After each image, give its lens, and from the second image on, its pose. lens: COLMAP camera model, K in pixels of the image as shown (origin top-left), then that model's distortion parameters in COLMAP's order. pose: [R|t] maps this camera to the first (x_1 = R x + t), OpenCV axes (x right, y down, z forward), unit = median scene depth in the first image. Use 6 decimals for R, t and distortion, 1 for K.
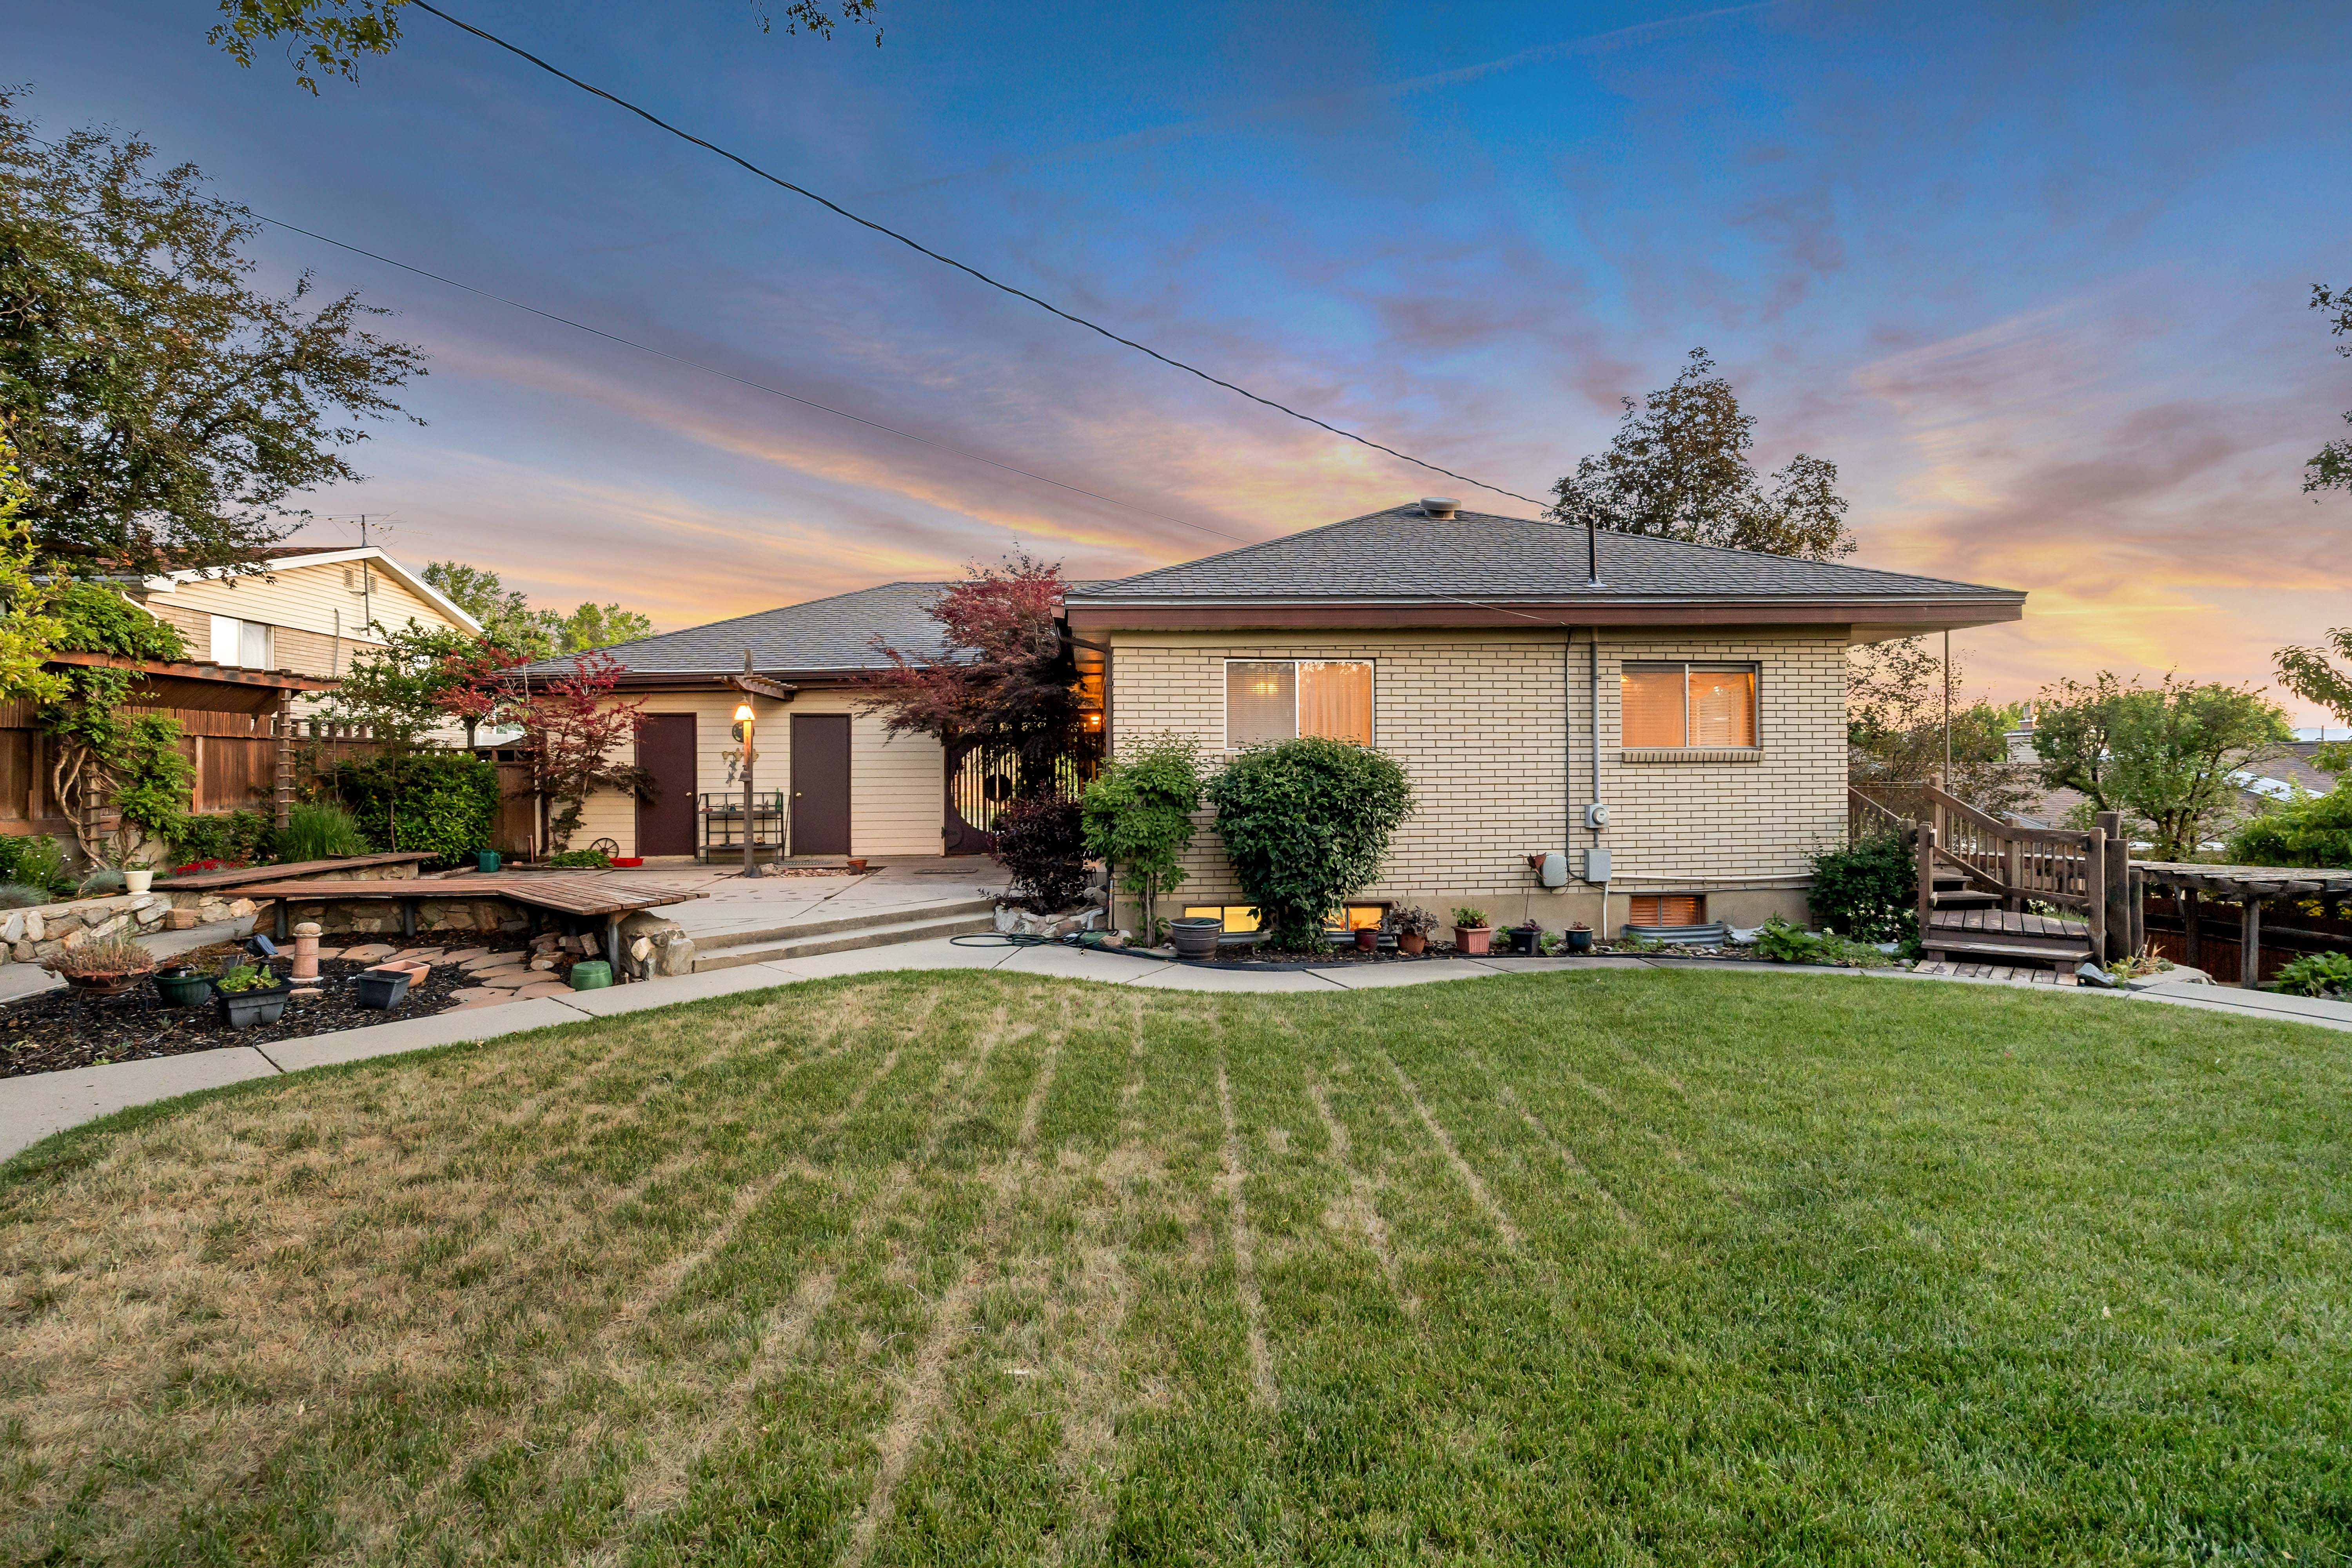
lens RADIAL K [[1045.0, 0, 1218.5], [0, 1045.0, 771.7], [0, 0, 1]] dist [-0.014380, 0.000717]
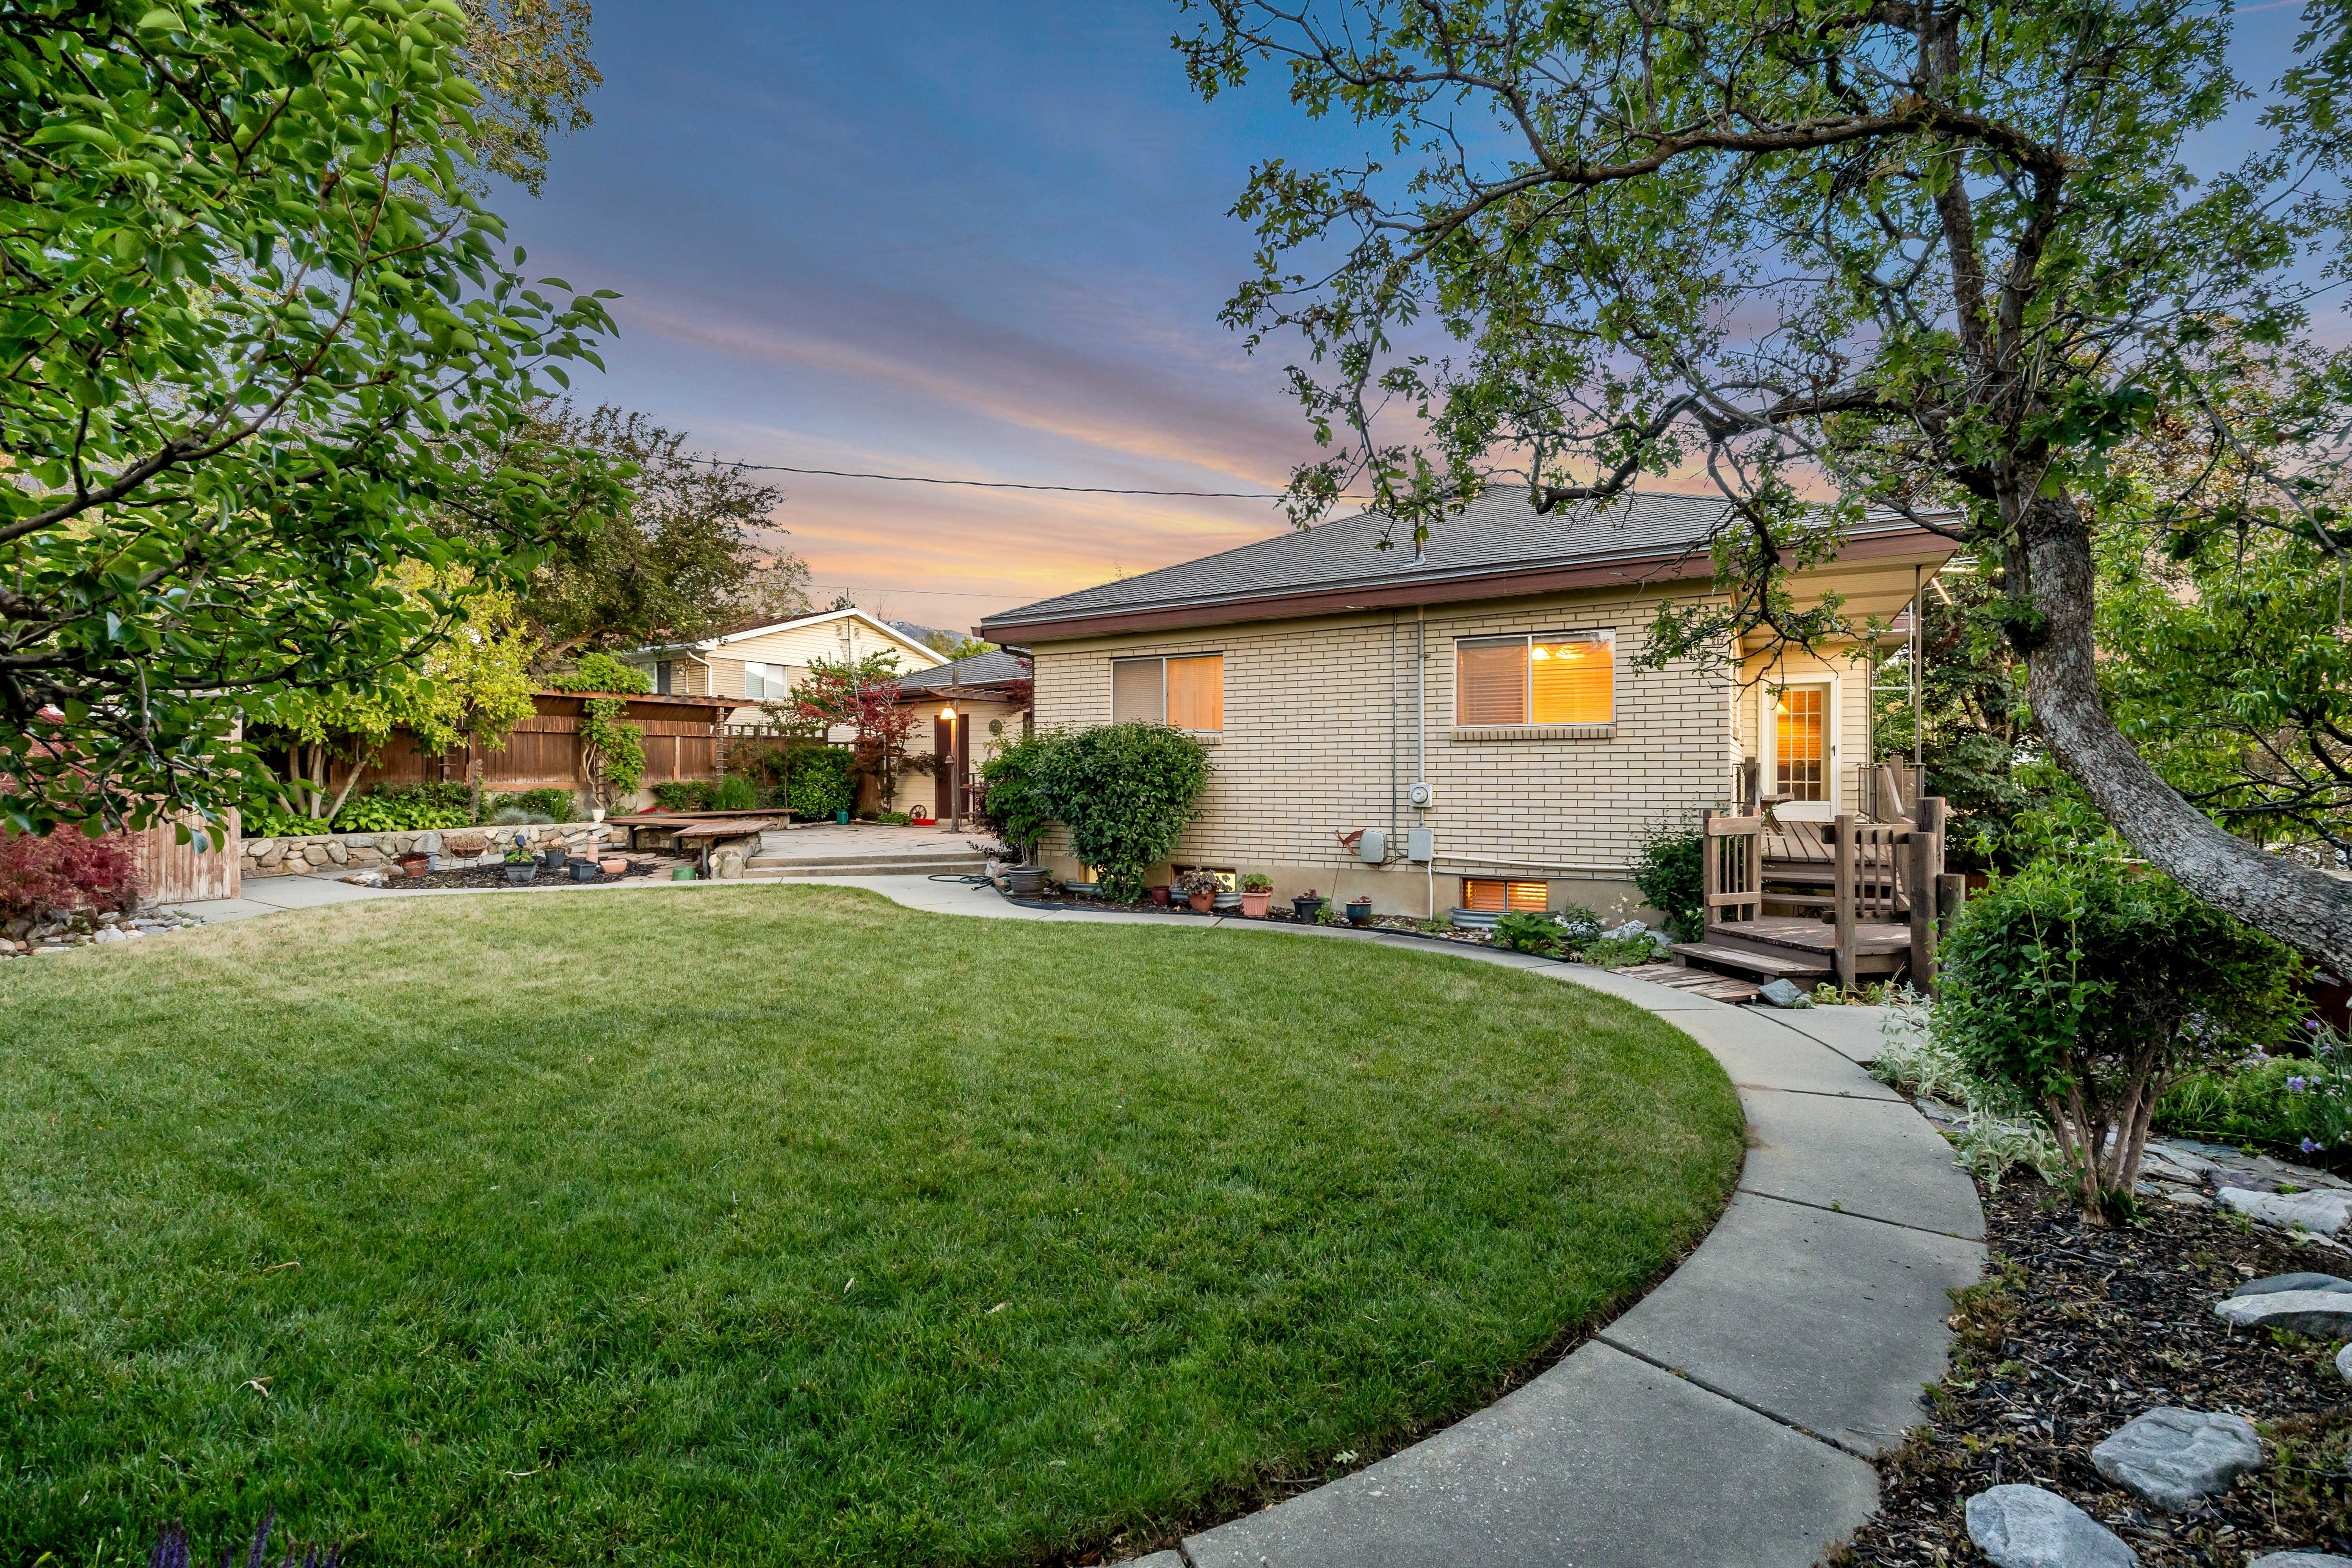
lens RADIAL K [[1045.0, 0, 1208.1], [0, 1045.0, 770.7], [0, 0, 1]] dist [-0.014380, 0.000717]
pose [[0.832552, 0.003830, -0.553933, 0.781842], [-0.002430, 0.999992, 0.003262, 0.017130], [0.553941, -0.001370, 0.832555, 0.057937]]
